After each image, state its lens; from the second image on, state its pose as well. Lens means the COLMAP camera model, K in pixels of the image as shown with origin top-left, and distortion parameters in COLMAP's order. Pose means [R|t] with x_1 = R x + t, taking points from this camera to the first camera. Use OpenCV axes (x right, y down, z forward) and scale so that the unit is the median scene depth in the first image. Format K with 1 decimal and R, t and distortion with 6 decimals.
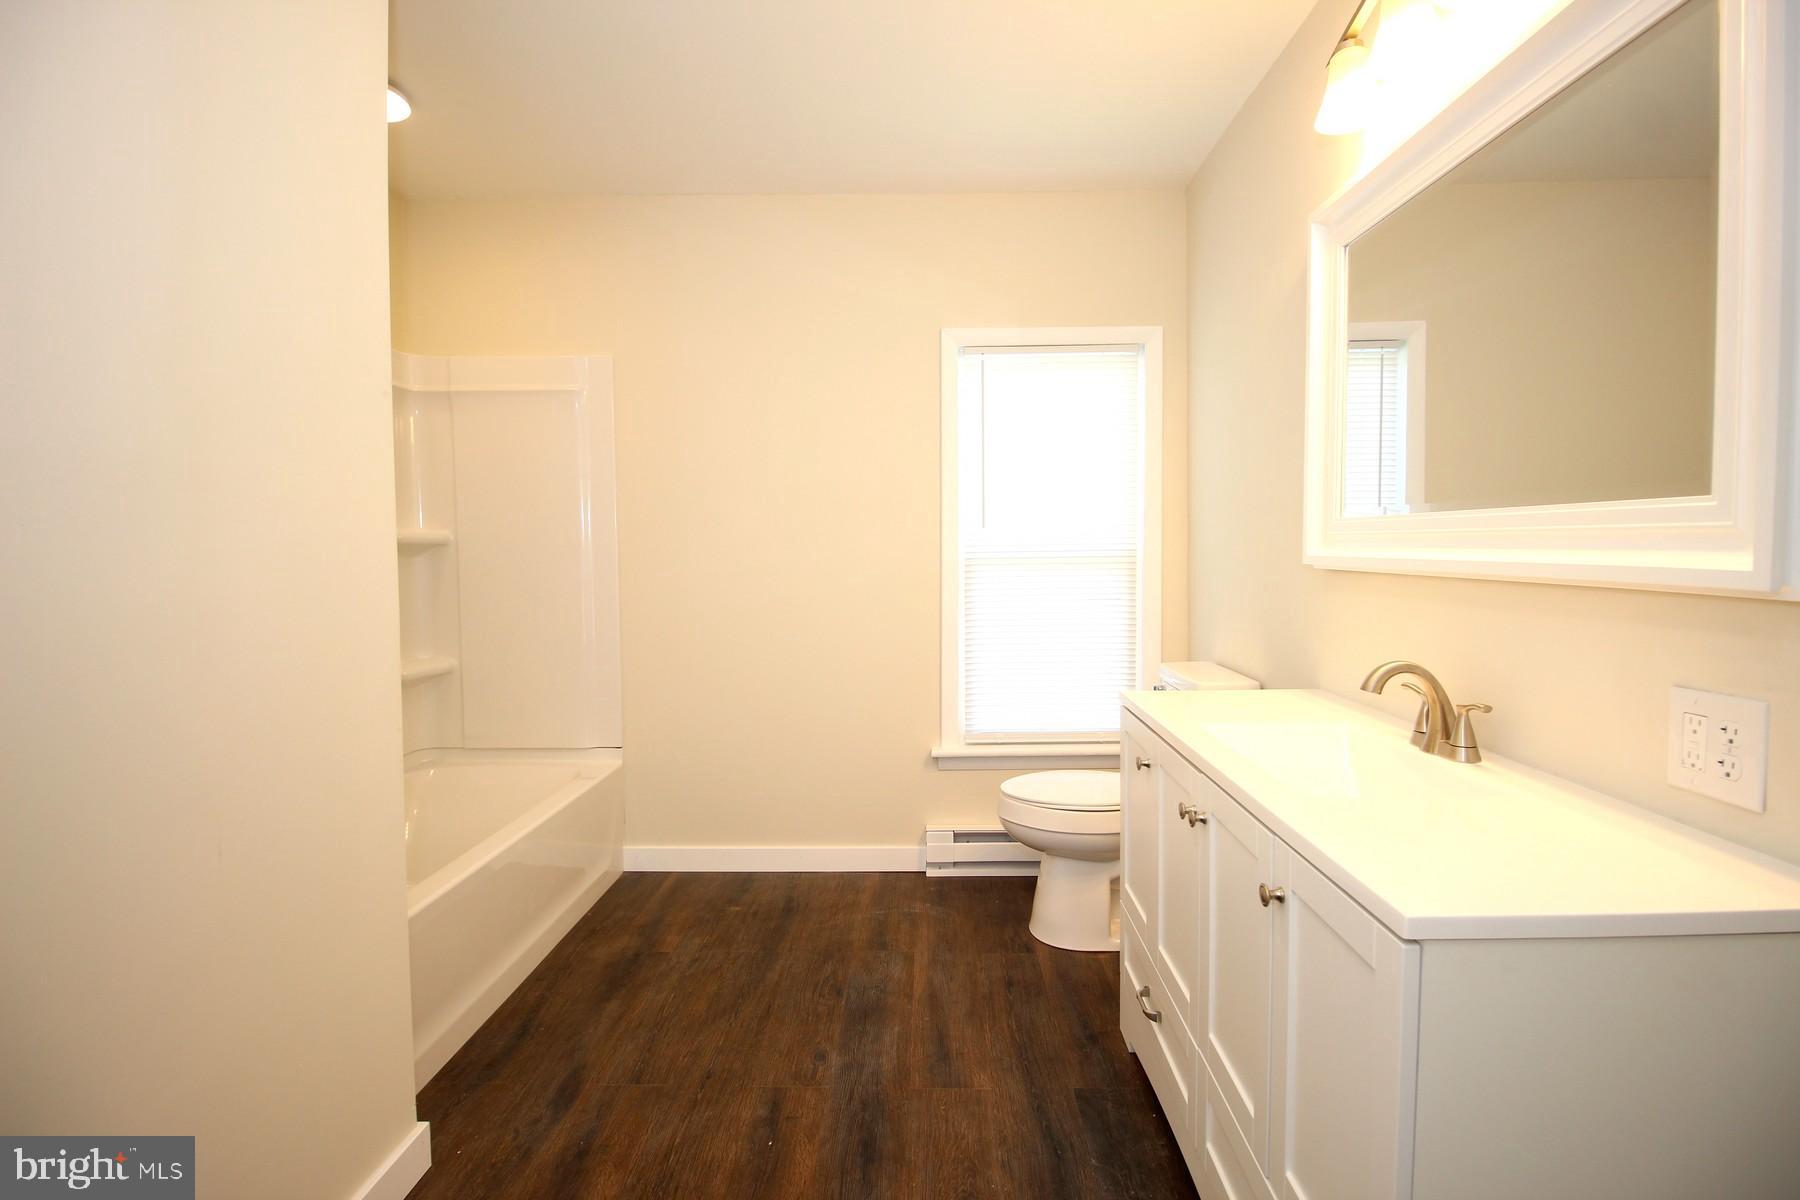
lens RADIAL K [[840.9, 0, 927.2], [0, 840.9, 591.2], [0, 0, 1]] dist [-0.014658, -0.001687]
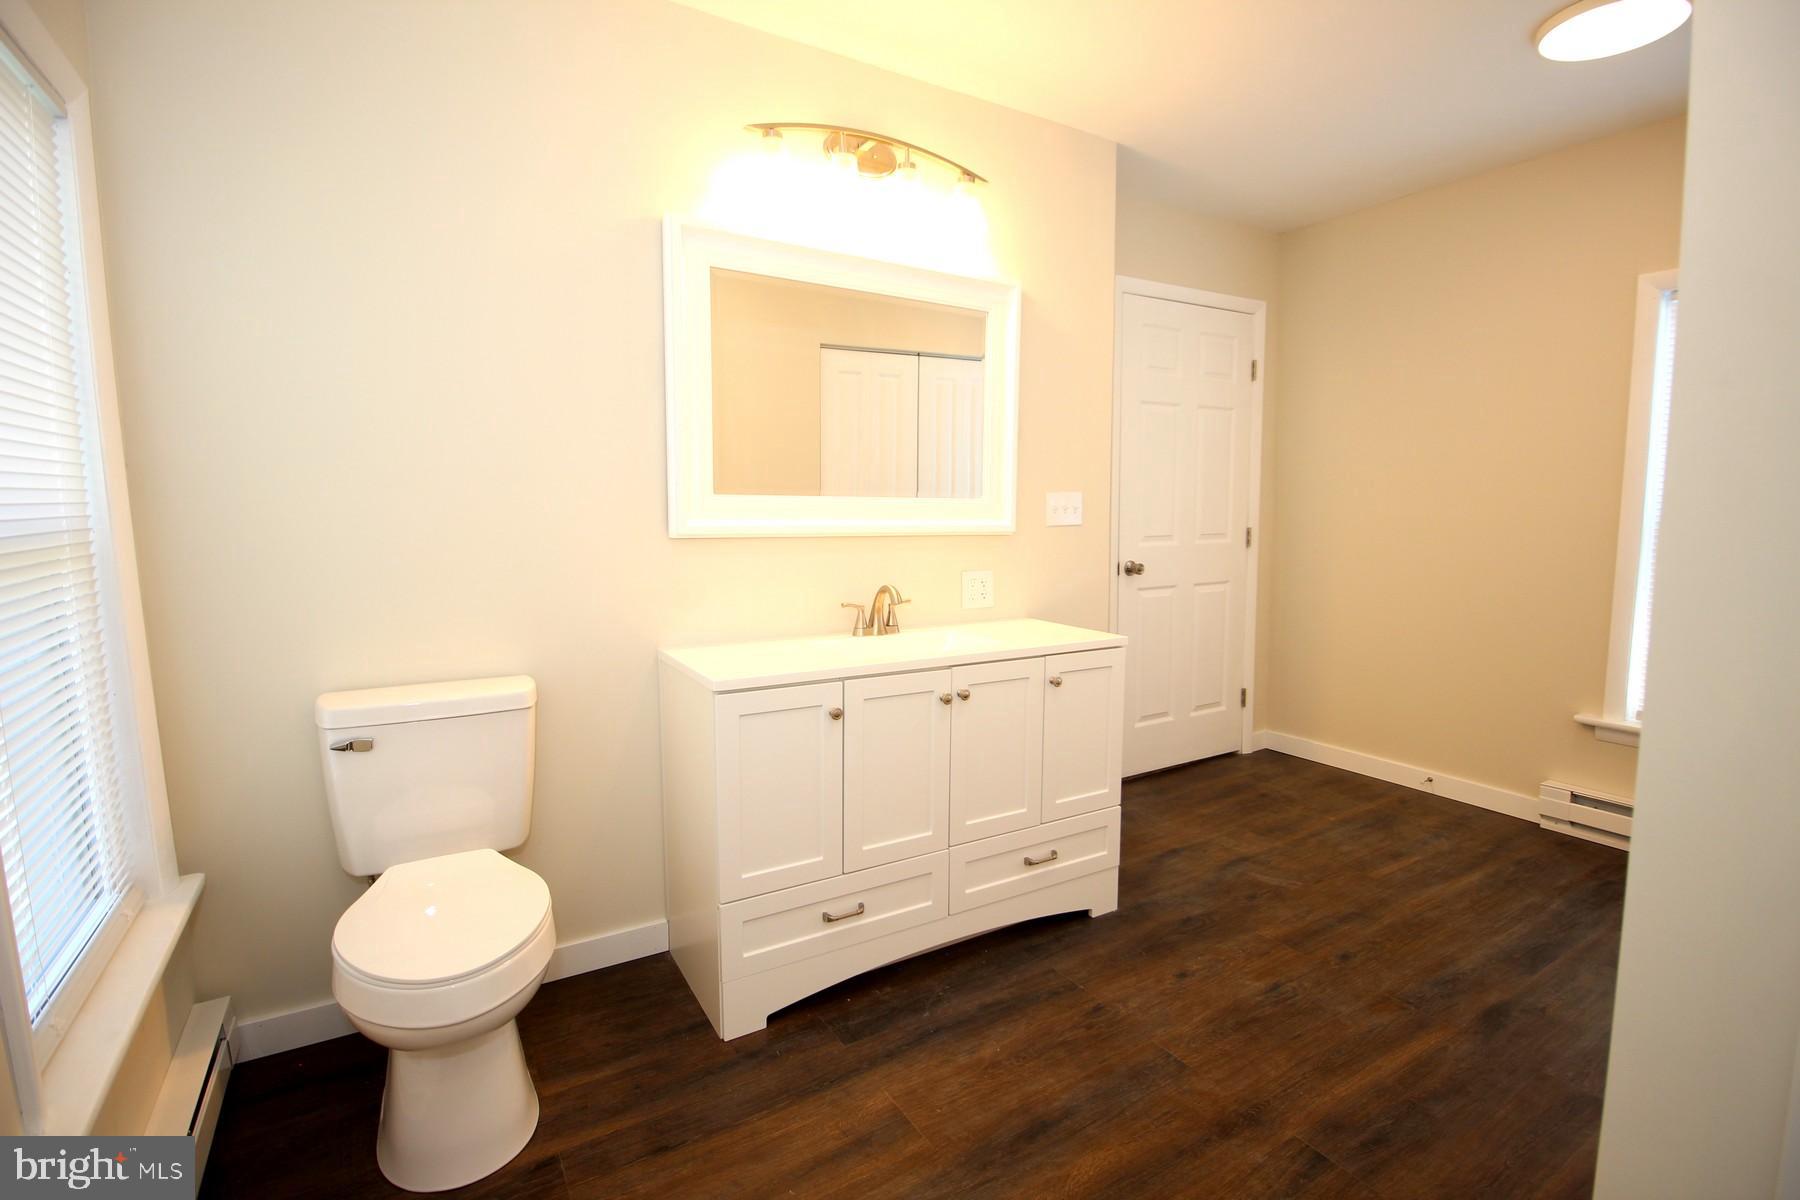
lens RADIAL K [[840.9, 0, 906.0], [0, 840.9, 588.6], [0, 0, 1]] dist [-0.014658, -0.001687]
pose [[-0.525423, -0.079393, 0.847129, -0.629830], [0.045189, 0.991628, 0.120963, -0.079999], [-0.849640, 0.101838, -0.517436, 1.274688]]
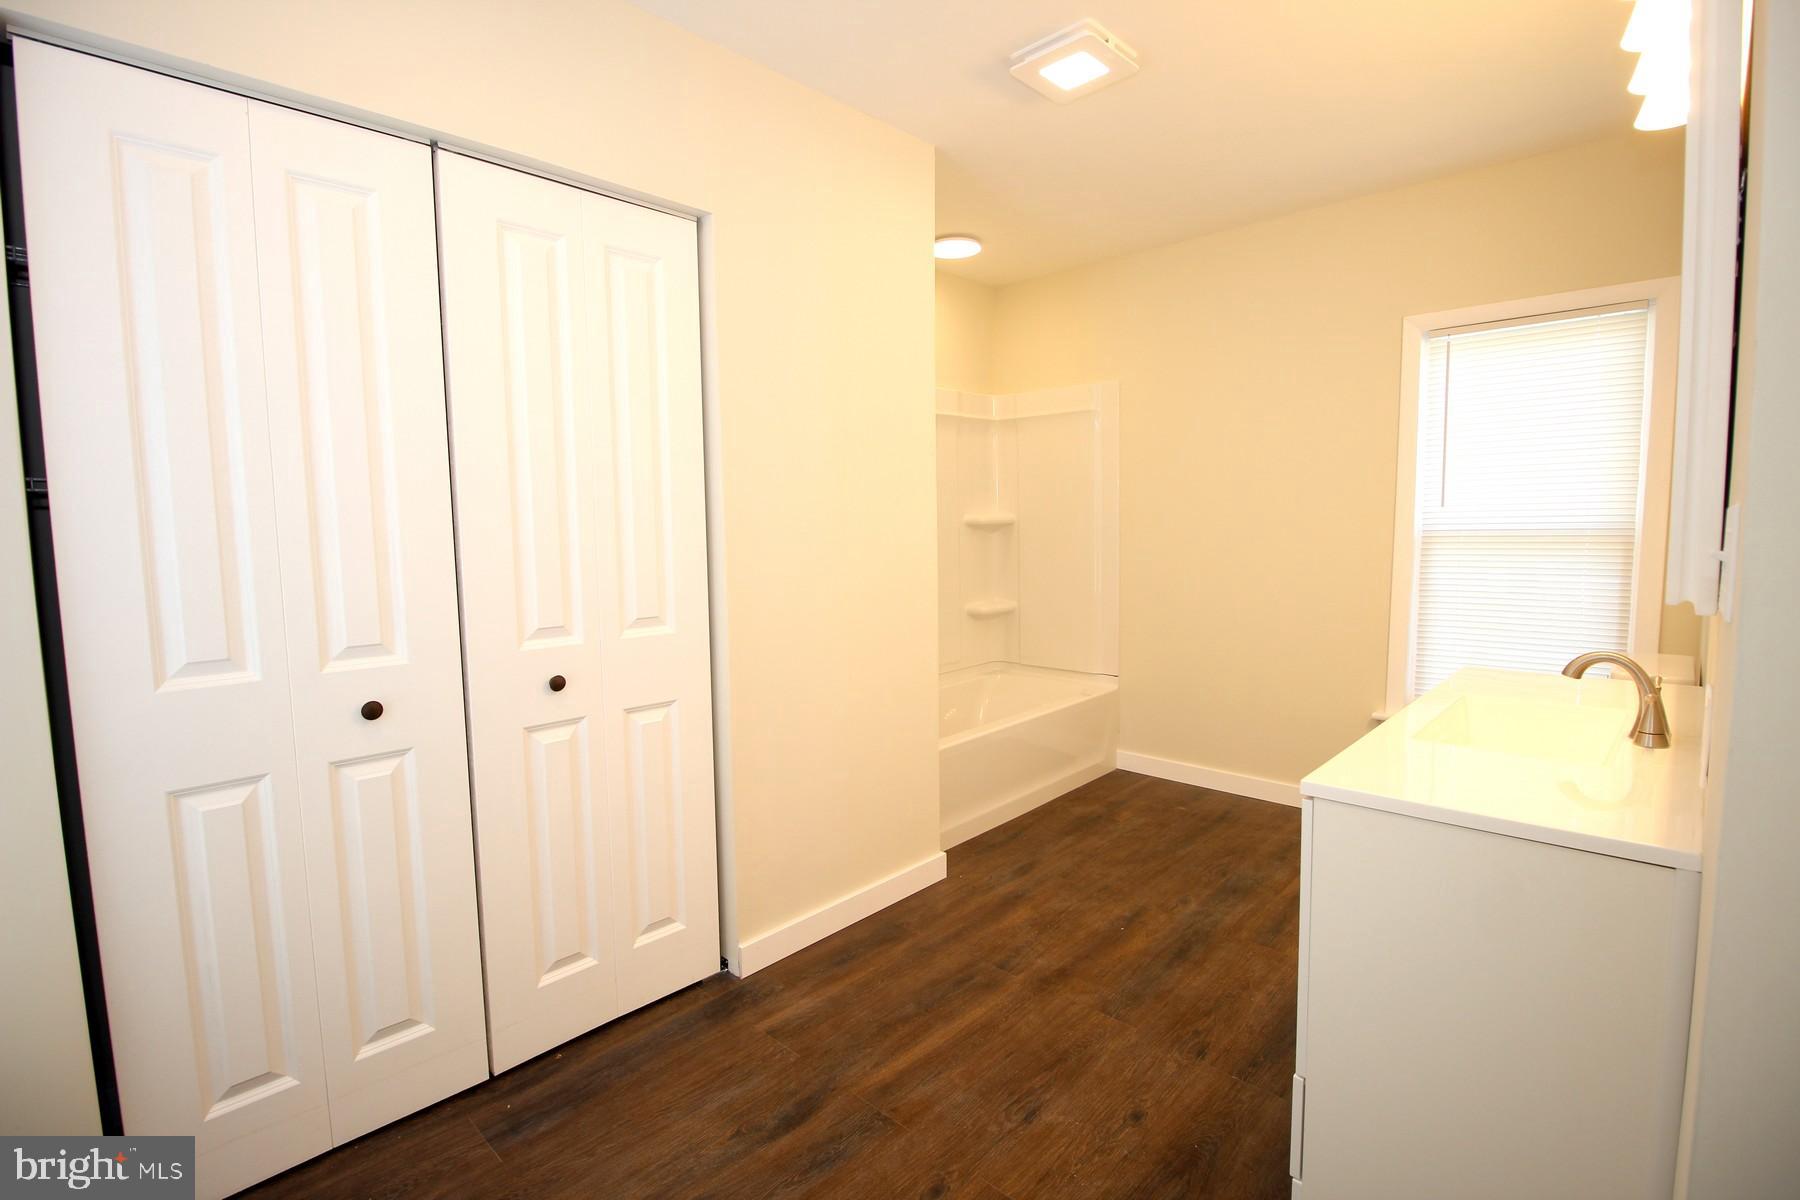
lens RADIAL K [[840.9, 0, 897.0], [0, 840.9, 593.8], [0, 0, 1]] dist [-0.014658, -0.001687]
pose [[0.724988, 0.054419, -0.686608, 0.435427], [-0.016037, 0.997937, 0.062162, -0.032755], [0.688574, -0.034055, 0.724366, -0.306809]]
